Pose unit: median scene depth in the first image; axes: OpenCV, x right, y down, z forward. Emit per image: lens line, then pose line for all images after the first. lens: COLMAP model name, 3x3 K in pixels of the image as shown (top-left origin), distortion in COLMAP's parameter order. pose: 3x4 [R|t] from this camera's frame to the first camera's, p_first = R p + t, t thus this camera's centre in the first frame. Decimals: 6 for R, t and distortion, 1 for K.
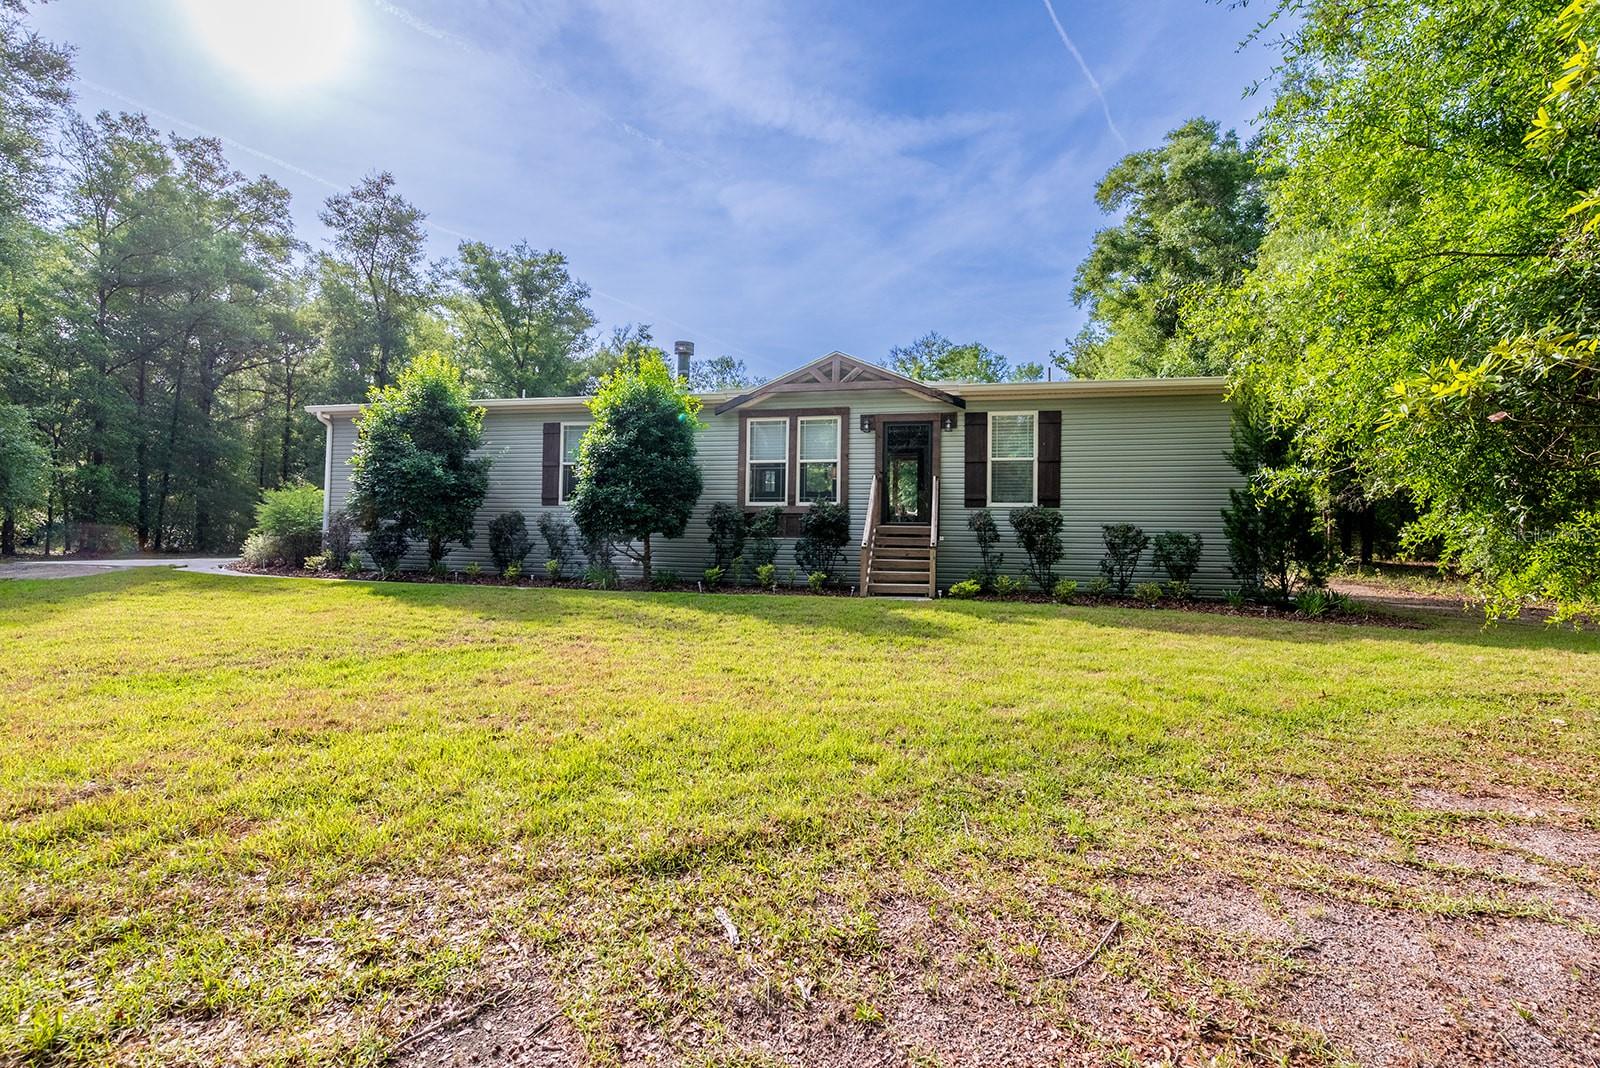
lens RADIAL K [[678.0, 0, 811.3], [0, 678.0, 536.1], [0, 0, 1]] dist [0.000953, -0.000146]
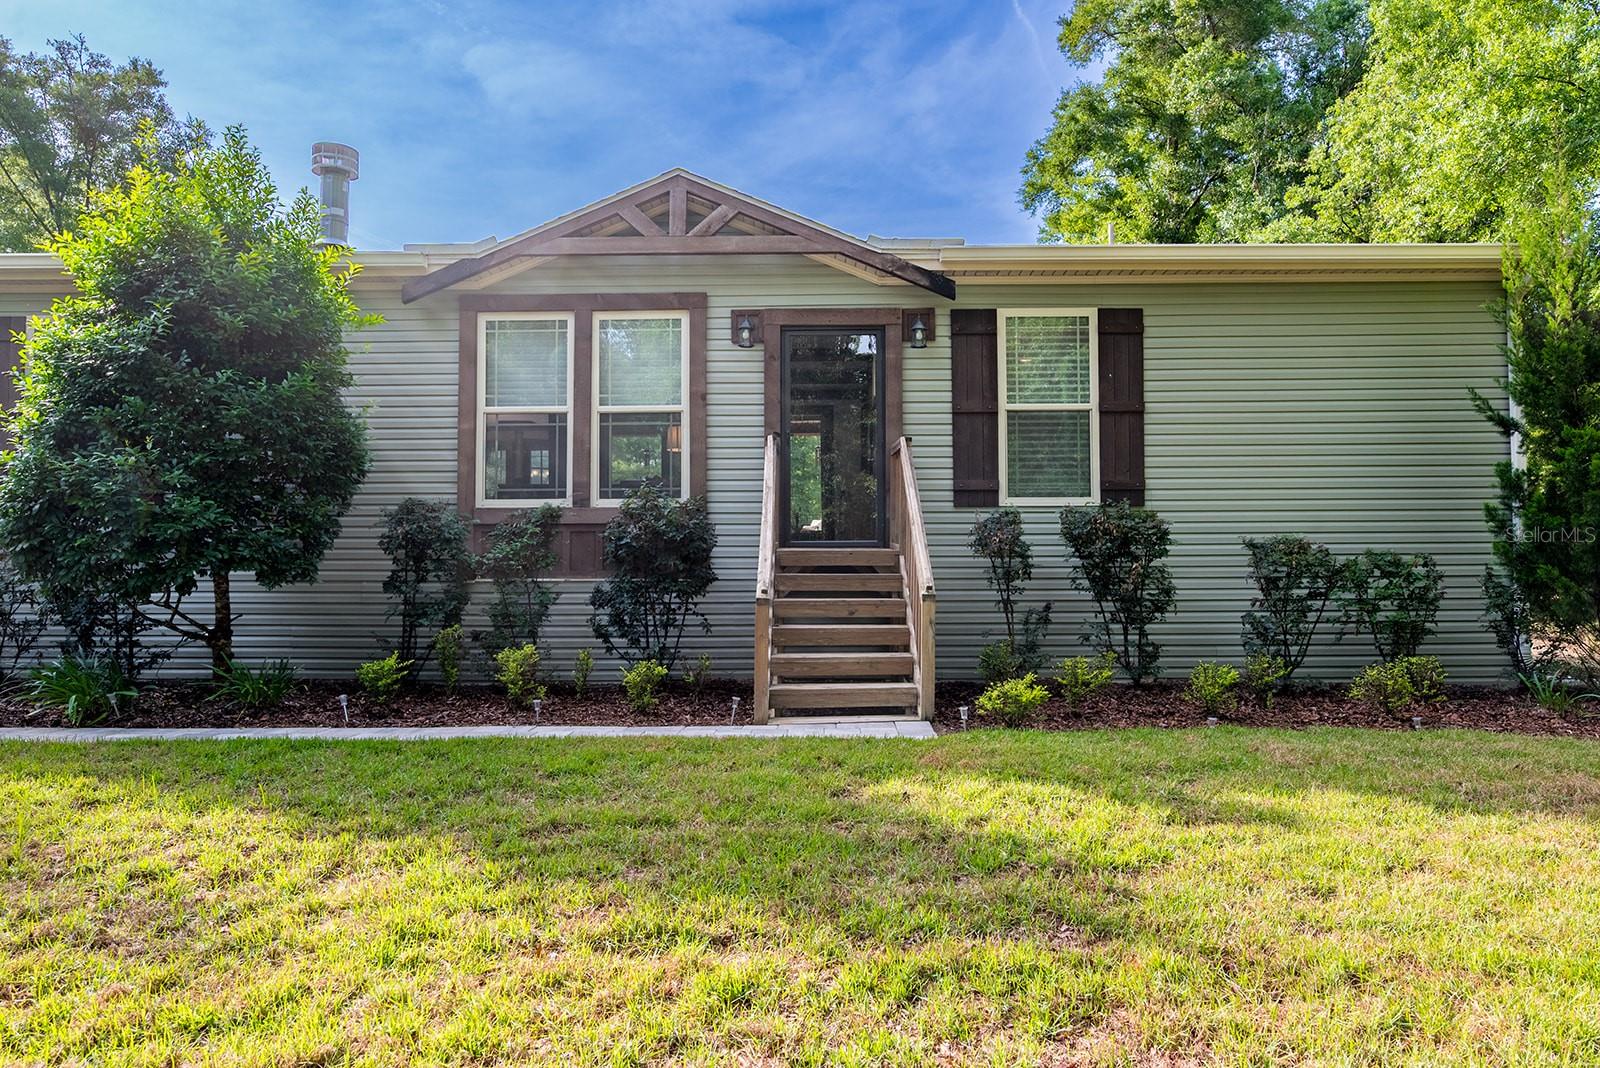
lens RADIAL K [[969.6, 0, 800.0], [0, 969.6, 534.0], [0, 0, 1]] dist [0.000035, 0.000561]
pose [[0.982031, -0.009229, 0.188494, -0.008042], [0.015749, 0.999327, -0.033122, -0.002845], [-0.188062, 0.035496, 0.981516, 0.347613]]
